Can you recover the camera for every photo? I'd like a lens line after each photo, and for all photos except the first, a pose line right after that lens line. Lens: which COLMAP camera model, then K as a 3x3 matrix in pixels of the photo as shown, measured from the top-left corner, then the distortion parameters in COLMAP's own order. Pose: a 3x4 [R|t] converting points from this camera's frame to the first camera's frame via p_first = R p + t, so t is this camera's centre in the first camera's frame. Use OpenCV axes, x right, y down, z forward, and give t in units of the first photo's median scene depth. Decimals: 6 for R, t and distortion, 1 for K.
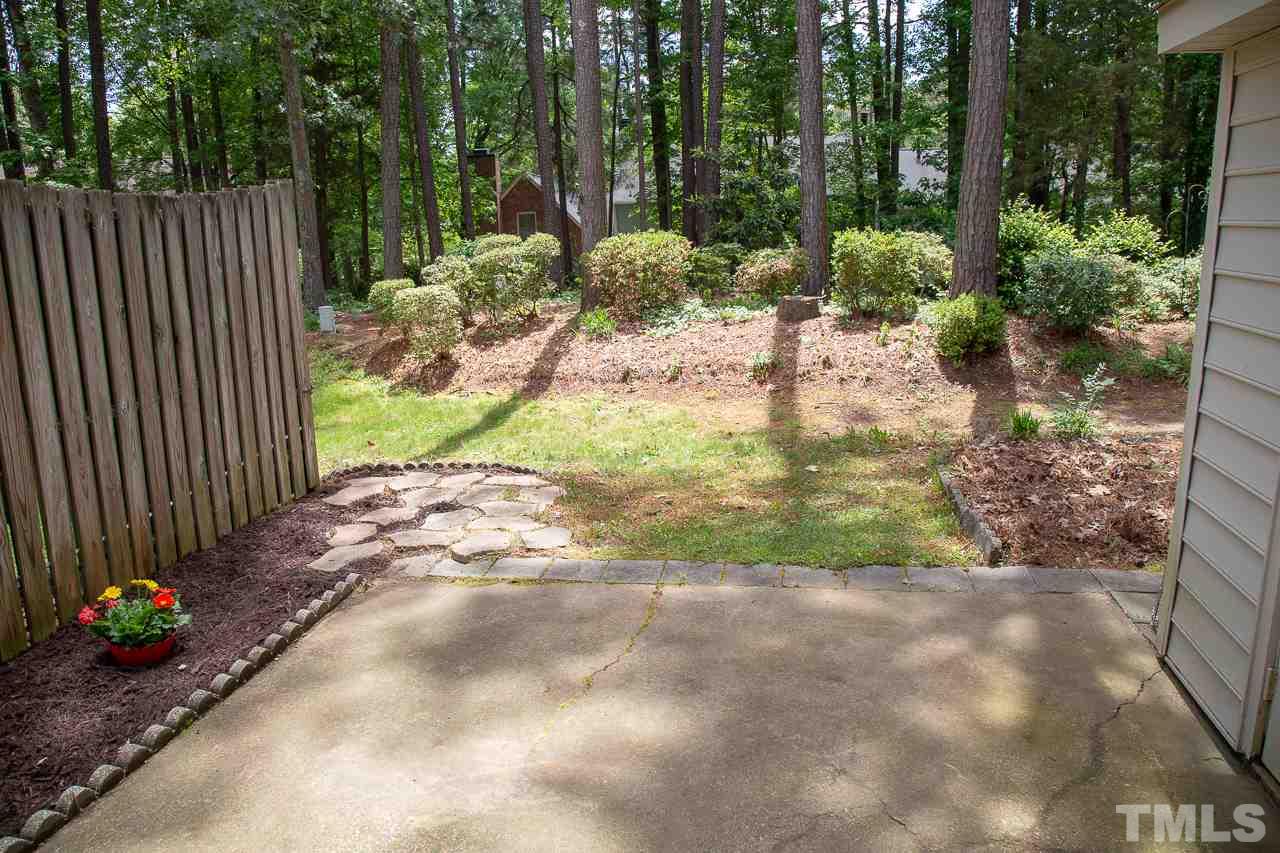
lens RADIAL K [[874.5, 0, 640.0], [0, 874.5, 426.5], [0, 0, 1]] dist [-0.112349, 0.061281]
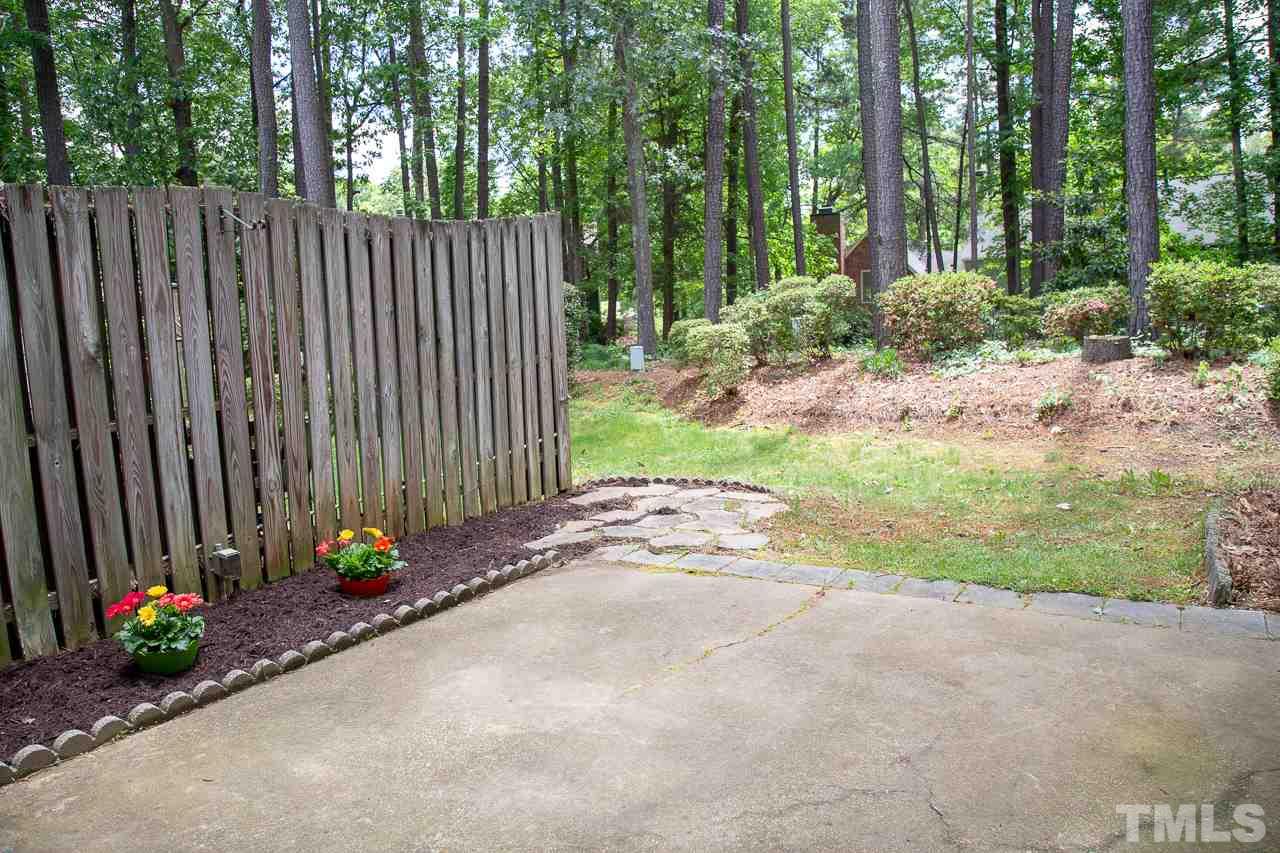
lens RADIAL K [[889.5, 0, 640.0], [0, 889.5, 426.5], [0, 0, 1]] dist [-0.119423, 0.084525]
pose [[0.921276, 0.040229, -0.386823, 0.094193], [-0.068783, 0.995810, -0.060254, 0.034519], [0.382779, 0.082117, 0.920183, -0.004778]]
